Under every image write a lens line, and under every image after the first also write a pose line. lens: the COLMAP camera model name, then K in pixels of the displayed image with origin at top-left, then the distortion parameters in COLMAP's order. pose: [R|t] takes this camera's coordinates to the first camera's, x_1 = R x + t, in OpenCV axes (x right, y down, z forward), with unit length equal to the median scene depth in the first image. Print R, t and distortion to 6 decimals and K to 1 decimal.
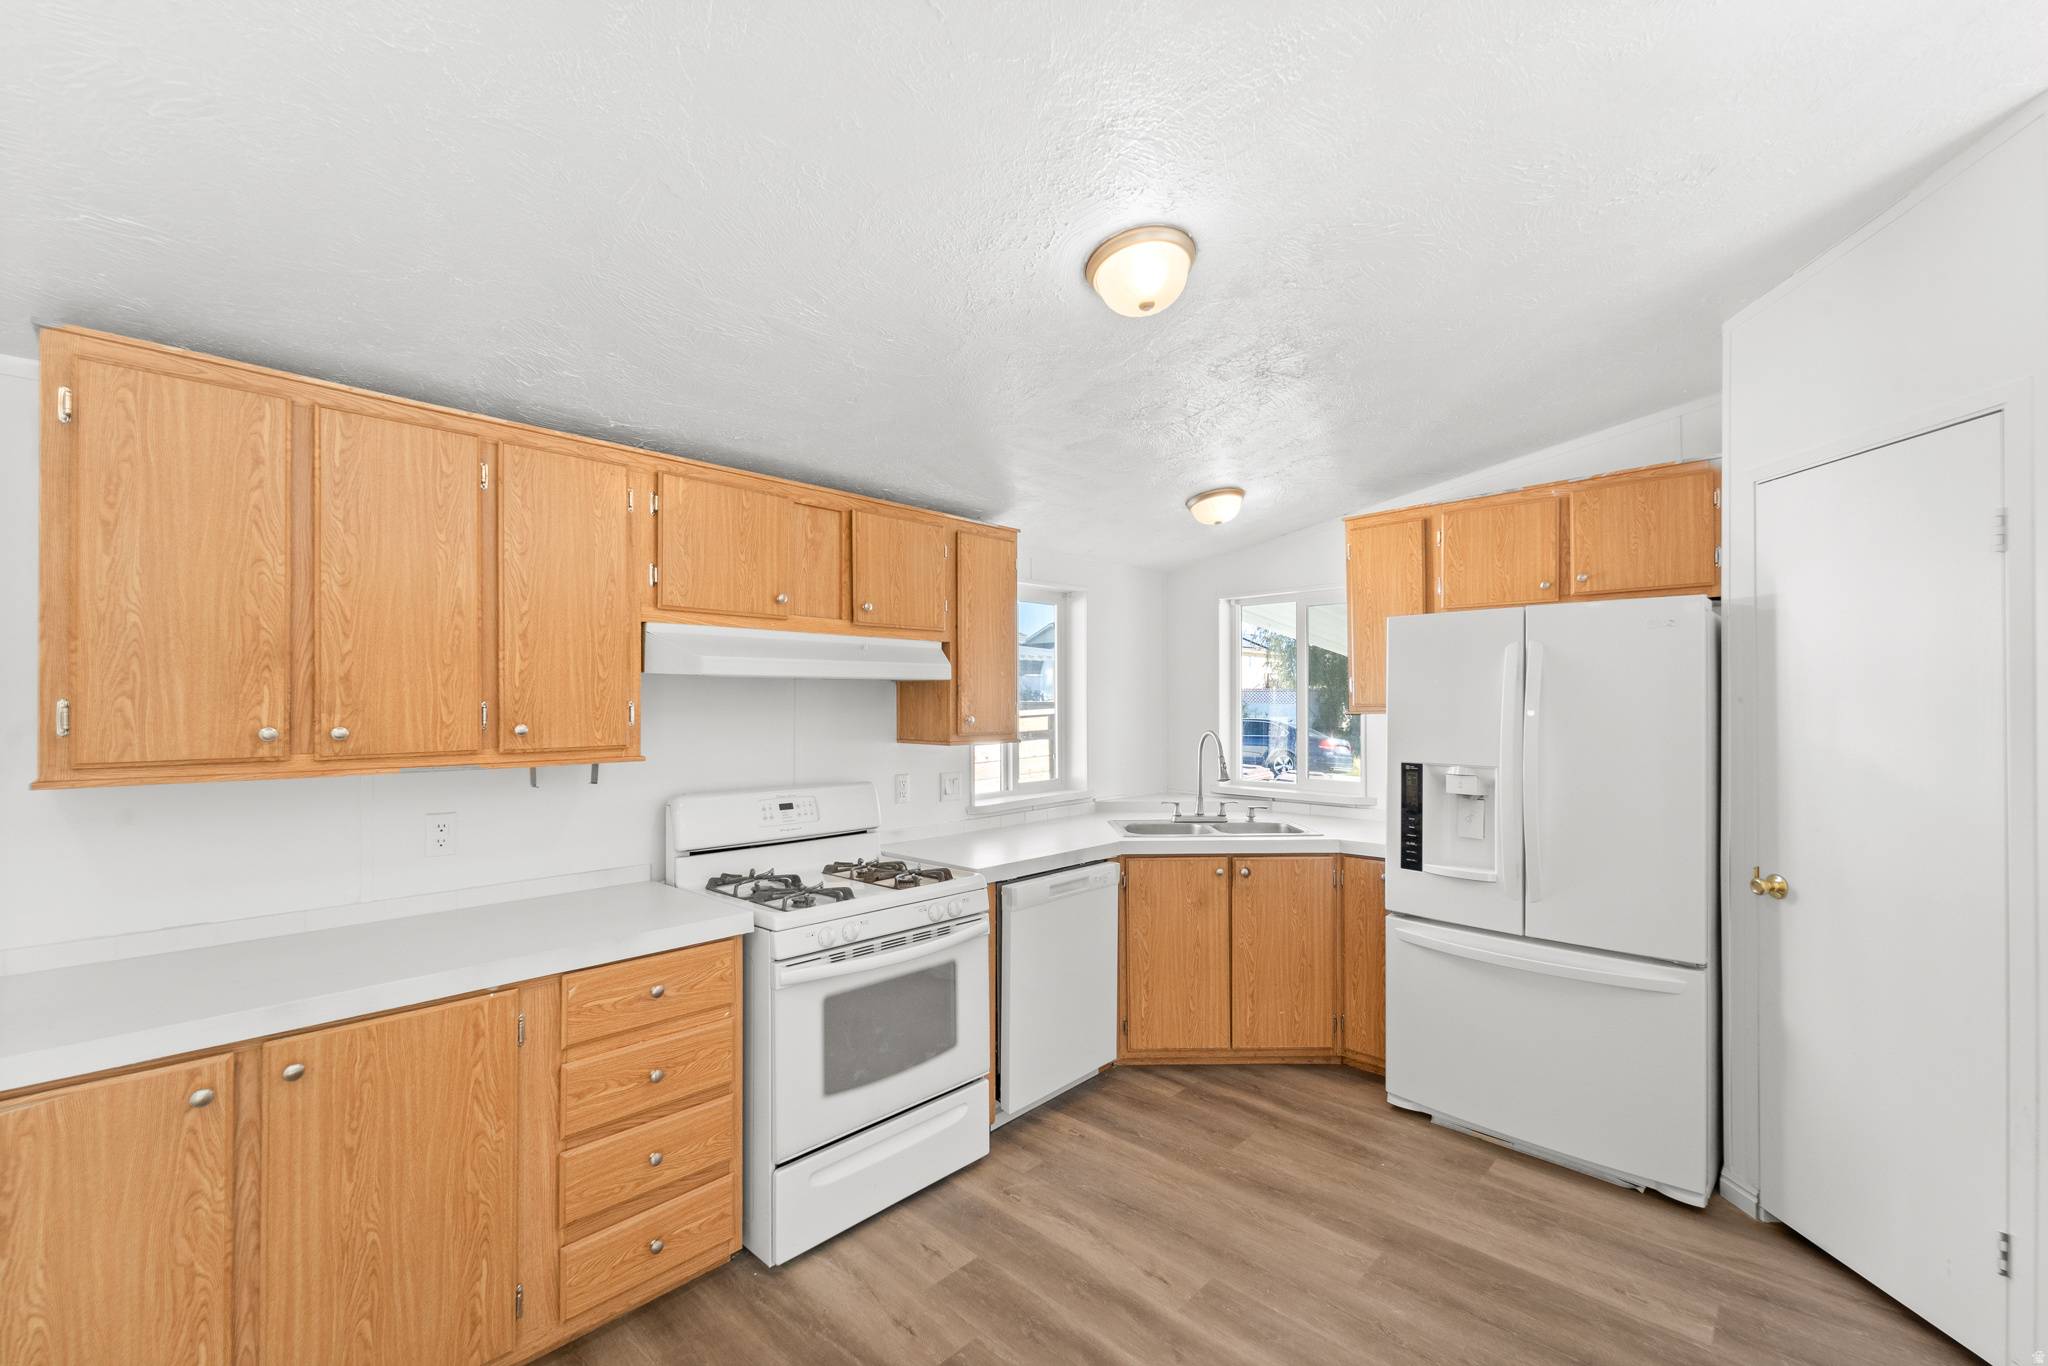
lens RADIAL K [[829.8, 0, 1050.7], [0, 829.8, 704.3], [0, 0, 1]] dist [0.001209, -0.000572]
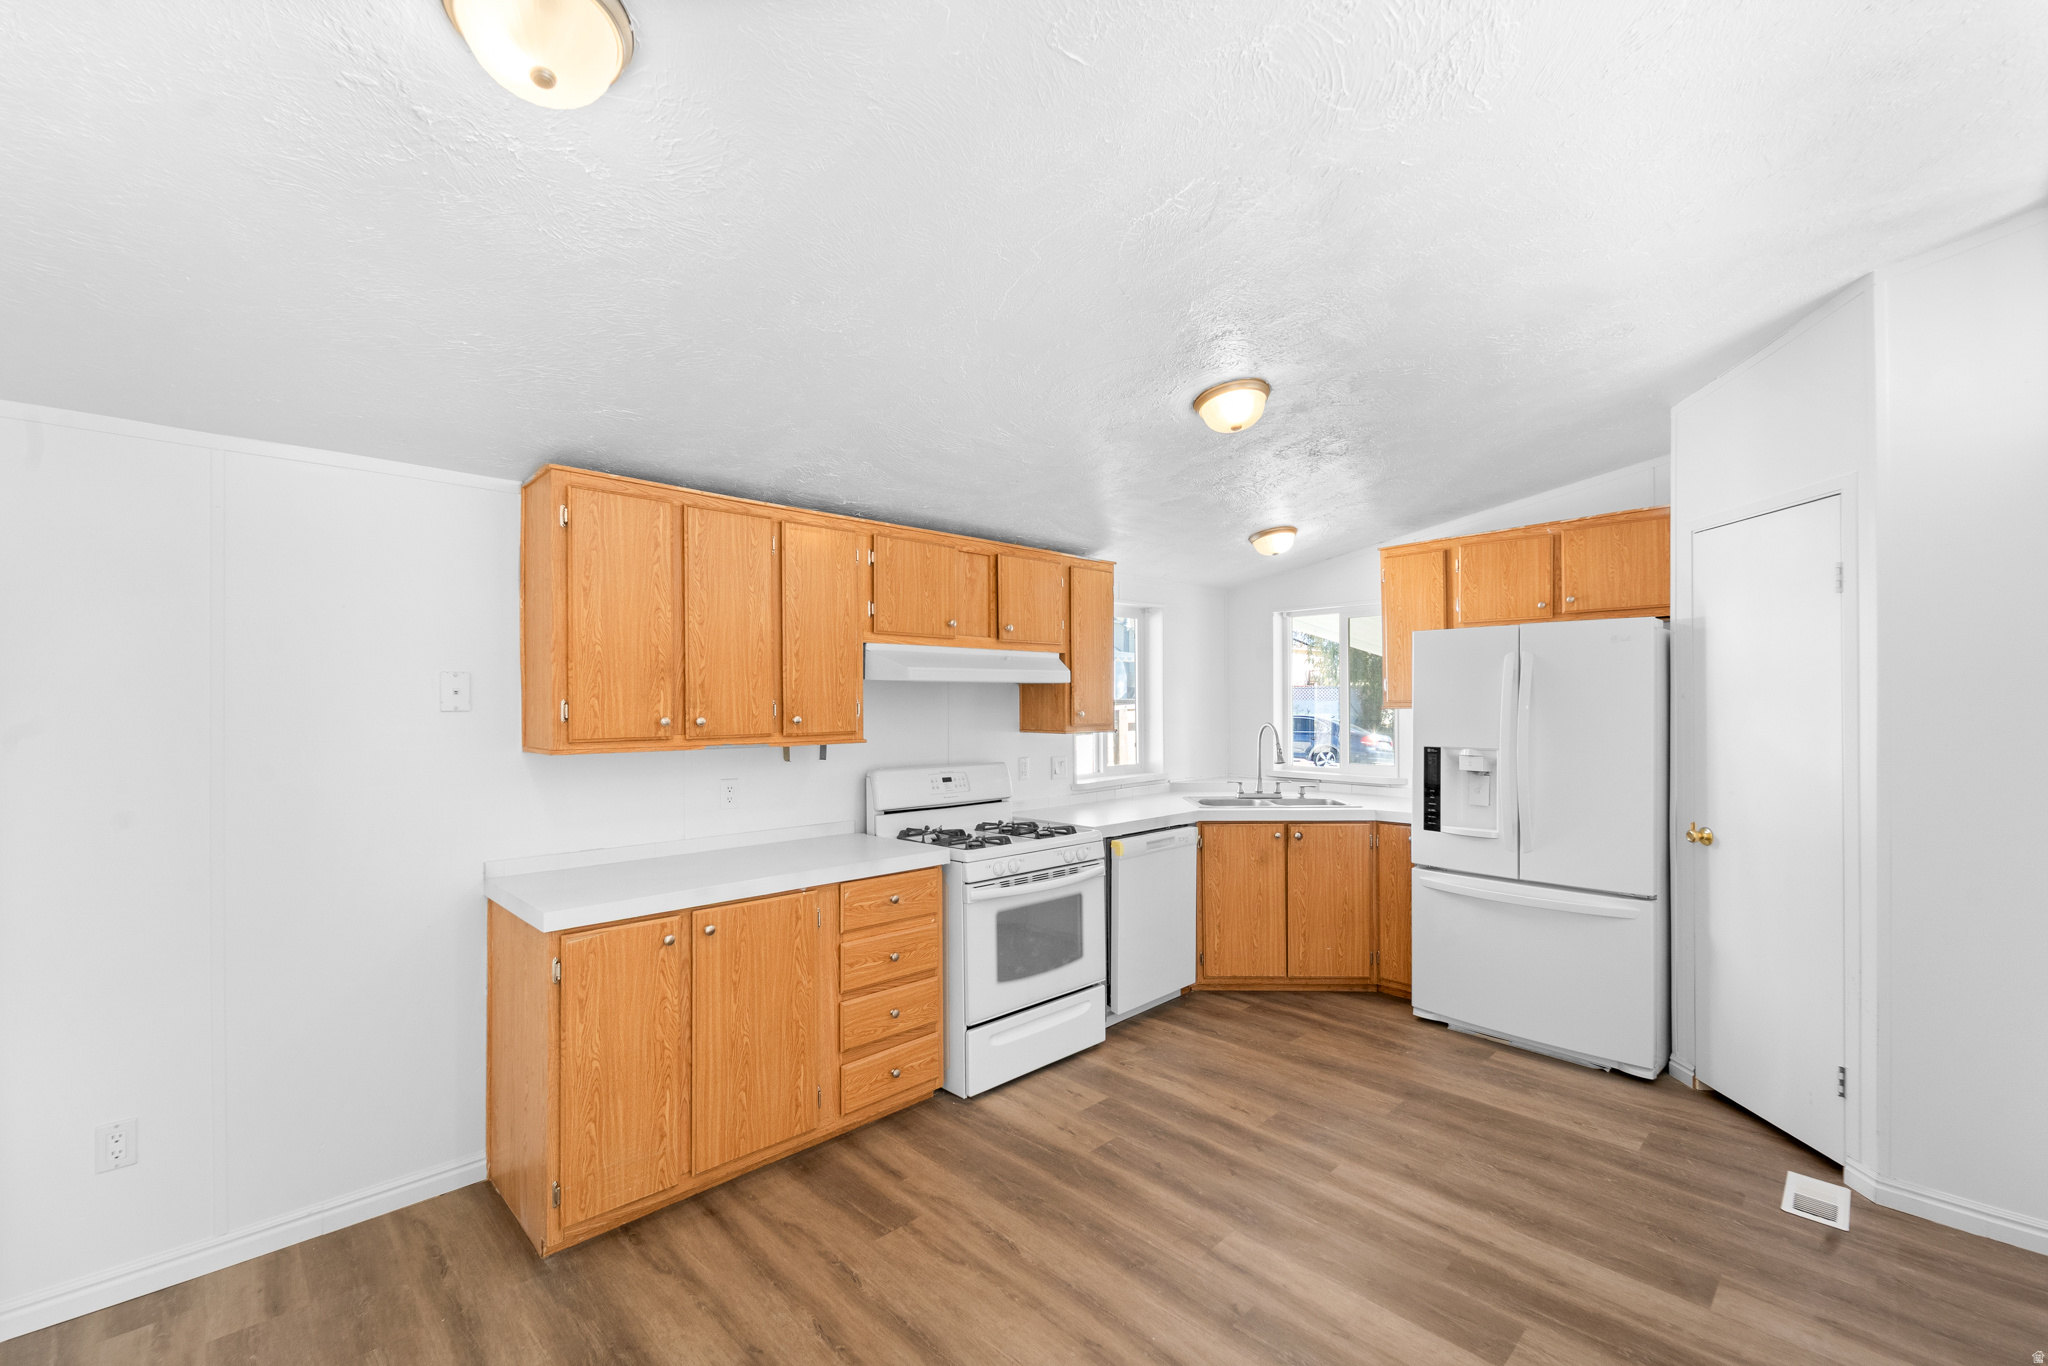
lens RADIAL K [[829.8, 0, 1050.7], [0, 829.8, 704.3], [0, 0, 1]] dist [0.001209, -0.000572]
pose [[0.998930, -0.002540, -0.046169, -0.112051], [0.002657, 0.999993, 0.002474, 0.001242], [0.046162, -0.002594, 0.998931, -0.370424]]
